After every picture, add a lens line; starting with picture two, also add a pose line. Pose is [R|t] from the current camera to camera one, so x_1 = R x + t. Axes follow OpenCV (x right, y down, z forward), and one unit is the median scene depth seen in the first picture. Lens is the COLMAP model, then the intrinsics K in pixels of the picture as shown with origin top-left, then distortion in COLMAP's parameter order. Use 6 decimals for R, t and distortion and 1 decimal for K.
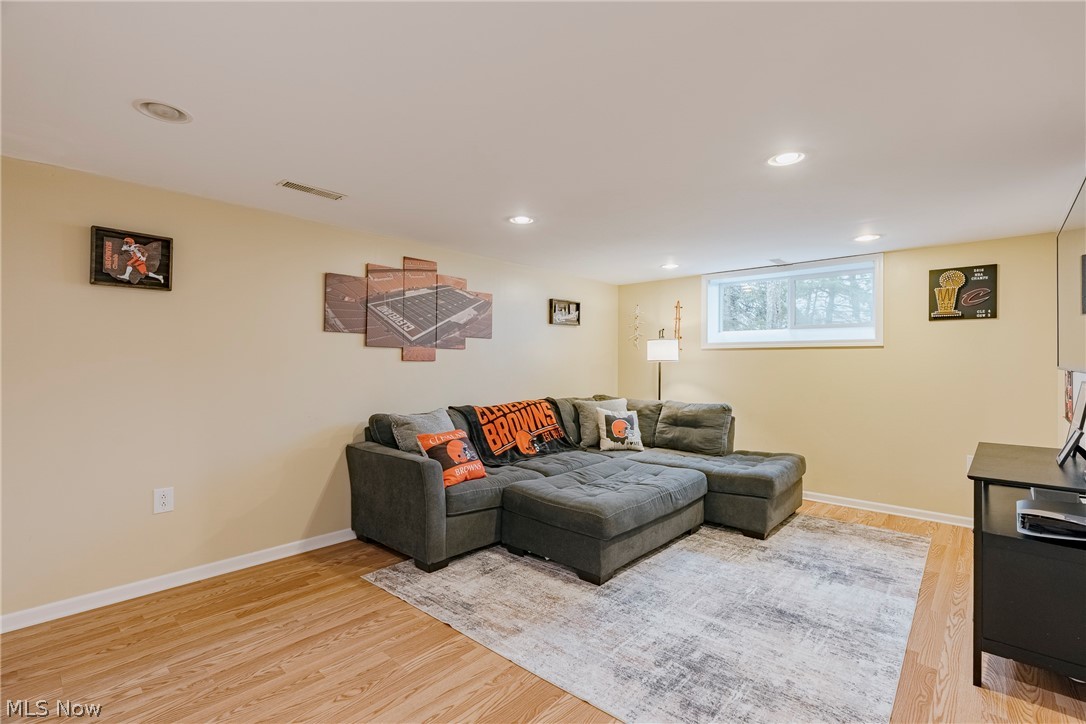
lens RADIAL K [[502.2, 0, 546.6], [0, 502.2, 360.7], [0, 0, 1]] dist [-0.009707, 0.000778]
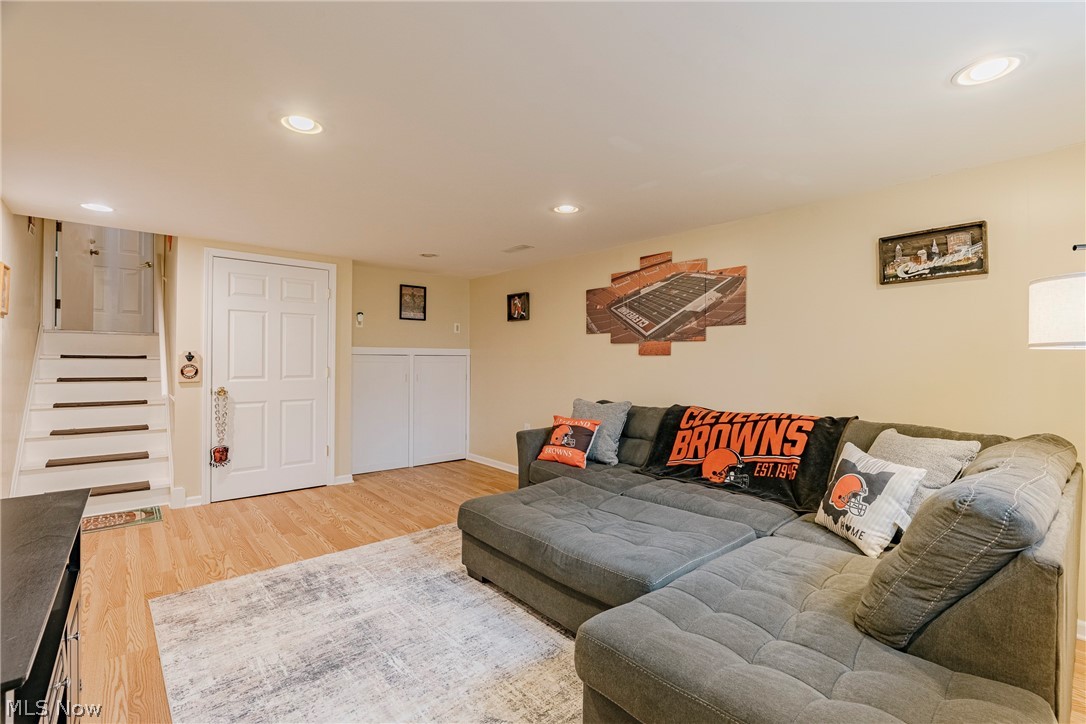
lens RADIAL K [[502.2, 0, 546.6], [0, 502.2, 360.7], [0, 0, 1]] dist [-0.009707, 0.000778]
pose [[-0.140658, -0.004762, -0.990047, 0.818939], [-0.001770, 0.999988, -0.004558, 0.017277], [0.990057, 0.001111, -0.140664, 0.981705]]
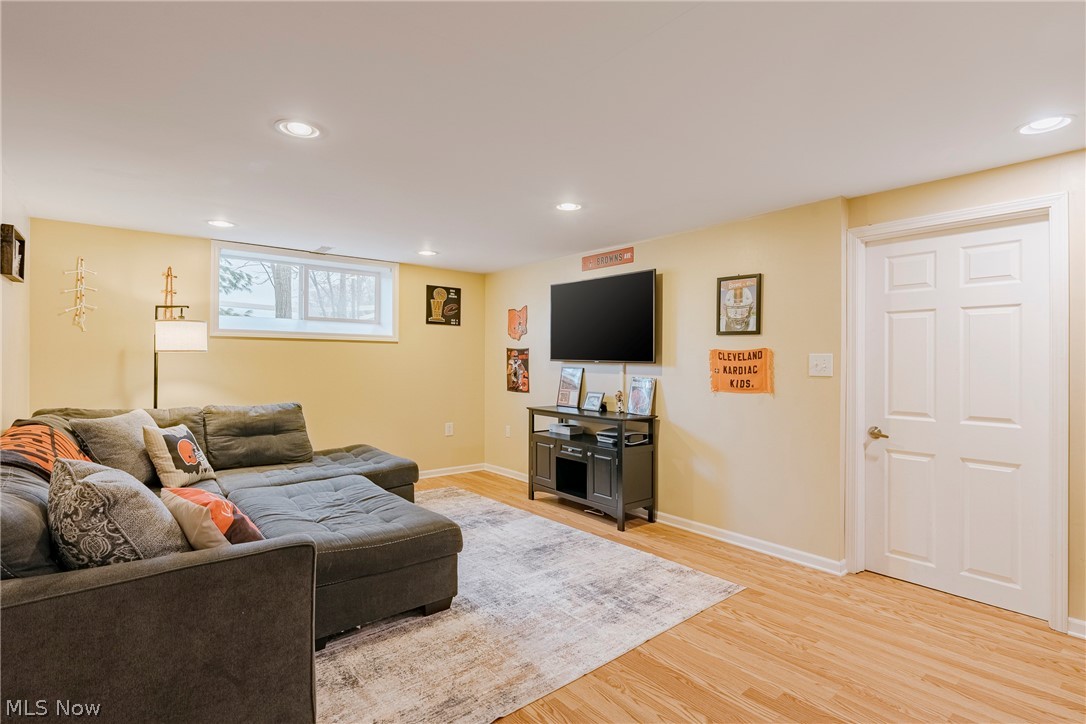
lens RADIAL K [[523.9, 0, 561.2], [0, 523.9, 364.2], [0, 0, 1]] dist [-0.010340, 0.000003]
pose [[0.136284, -0.009905, 0.990620, -0.588275], [-0.013877, 0.999833, 0.011906, 0.003880], [-0.990573, -0.015369, 0.136124, 0.519847]]
